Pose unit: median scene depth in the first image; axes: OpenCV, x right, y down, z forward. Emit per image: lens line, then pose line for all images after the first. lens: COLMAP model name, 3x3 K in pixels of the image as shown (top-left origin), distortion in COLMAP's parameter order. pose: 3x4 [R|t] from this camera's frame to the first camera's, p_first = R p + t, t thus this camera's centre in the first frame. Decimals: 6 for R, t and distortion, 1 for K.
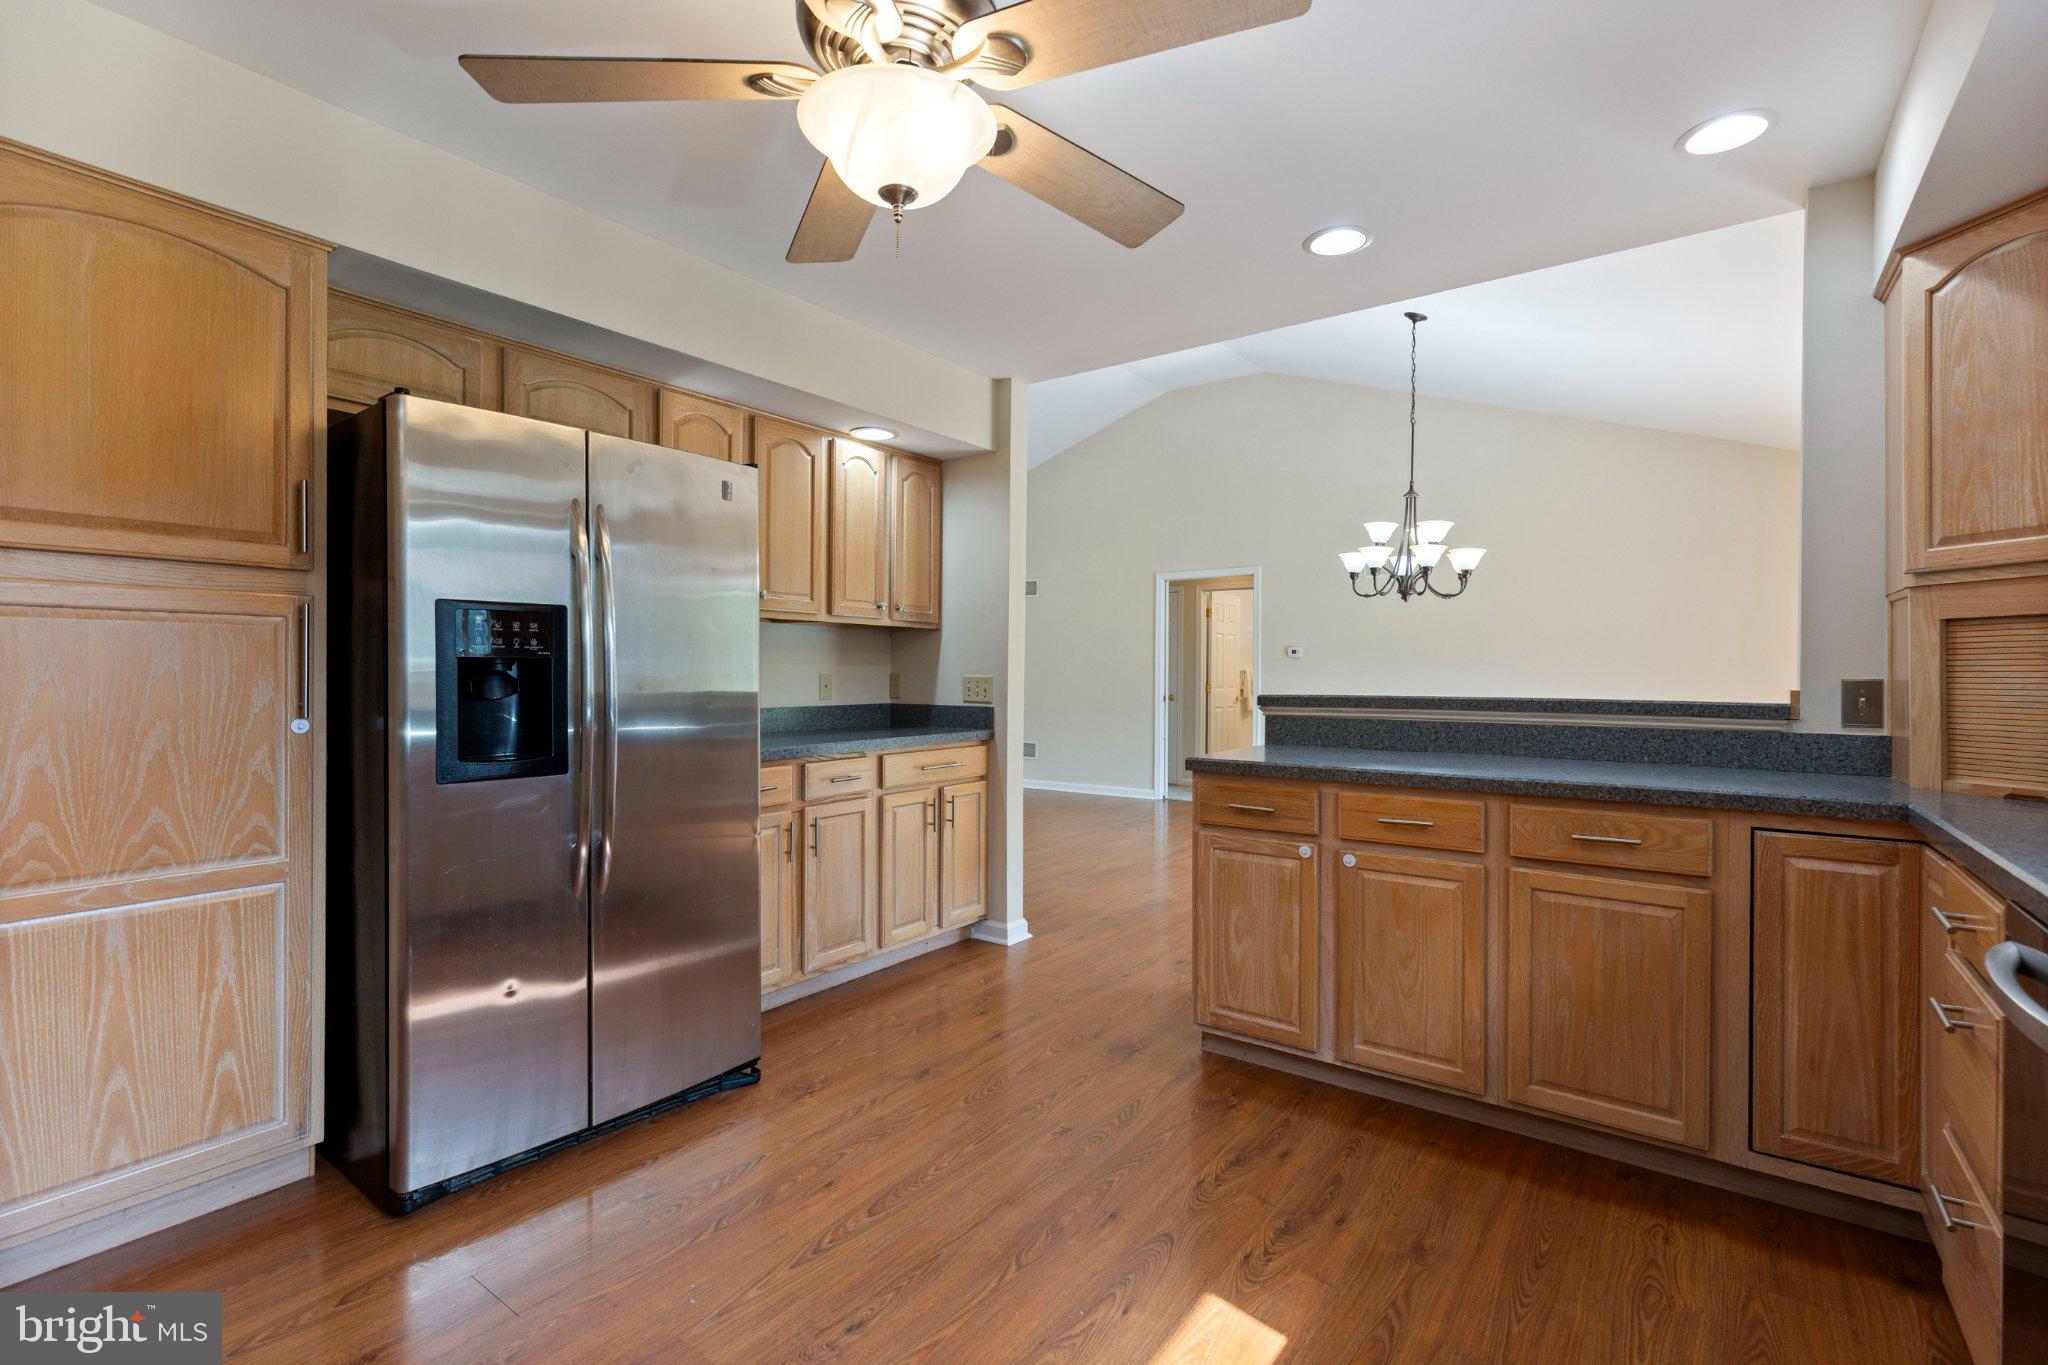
lens RADIAL K [[929.9, 0, 1022.7], [0, 929.9, 678.9], [0, 0, 1]] dist [0.002675, -0.000186]
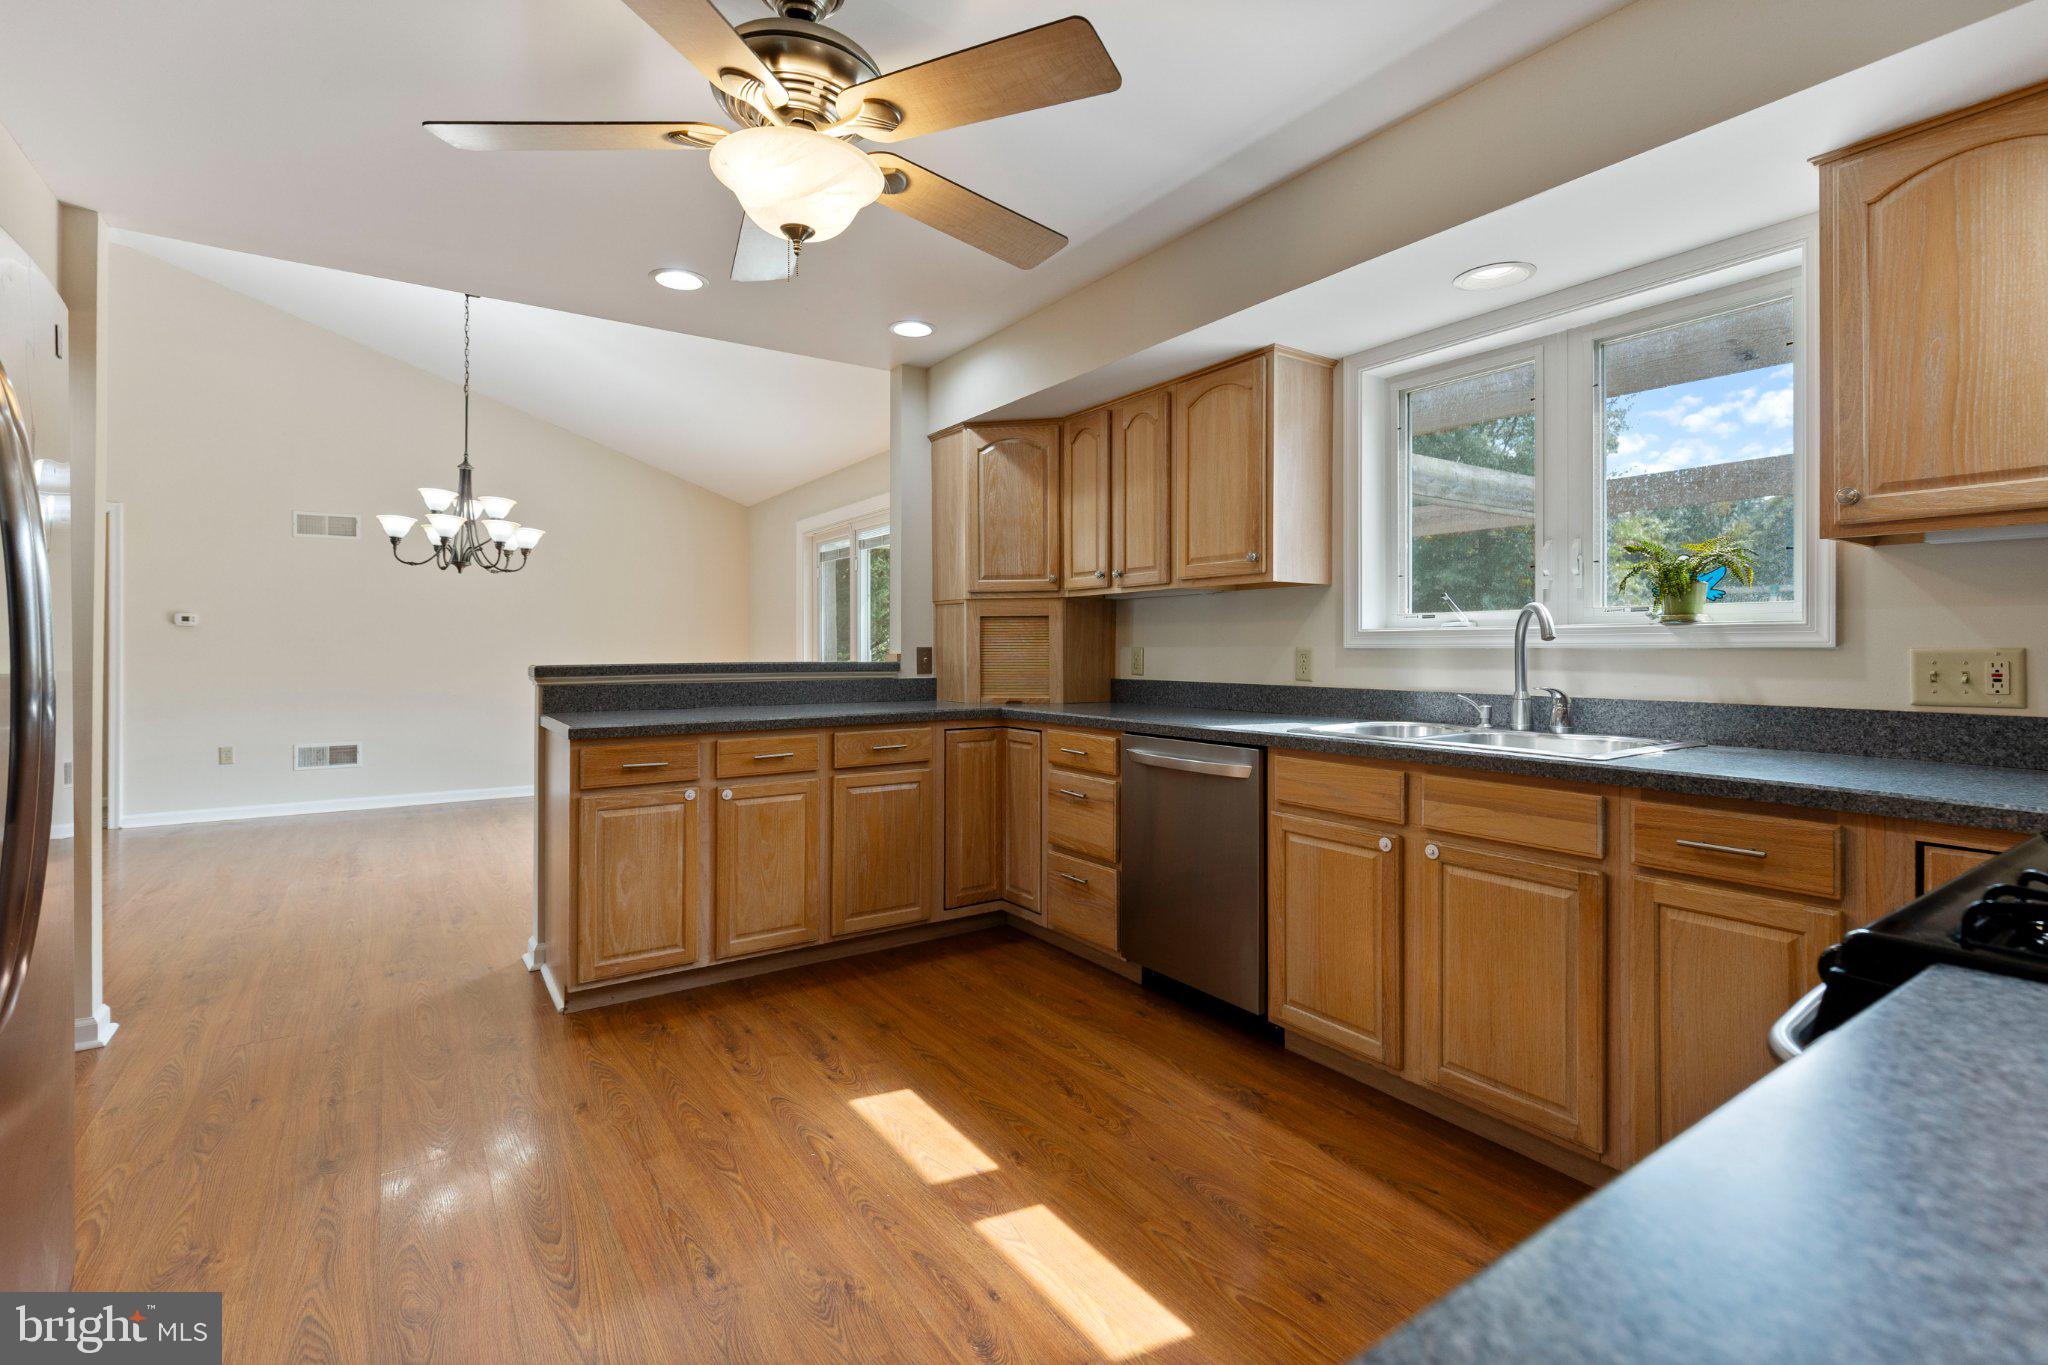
lens RADIAL K [[929.9, 0, 1029.3], [0, 929.9, 641.4], [0, 0, 1]] dist [0.002675, -0.000186]
pose [[0.326253, 0.001293, 0.945281, -0.714734], [0.008673, 0.999953, -0.004361, -0.000777], [-0.945243, 0.009621, 0.326227, 0.216084]]
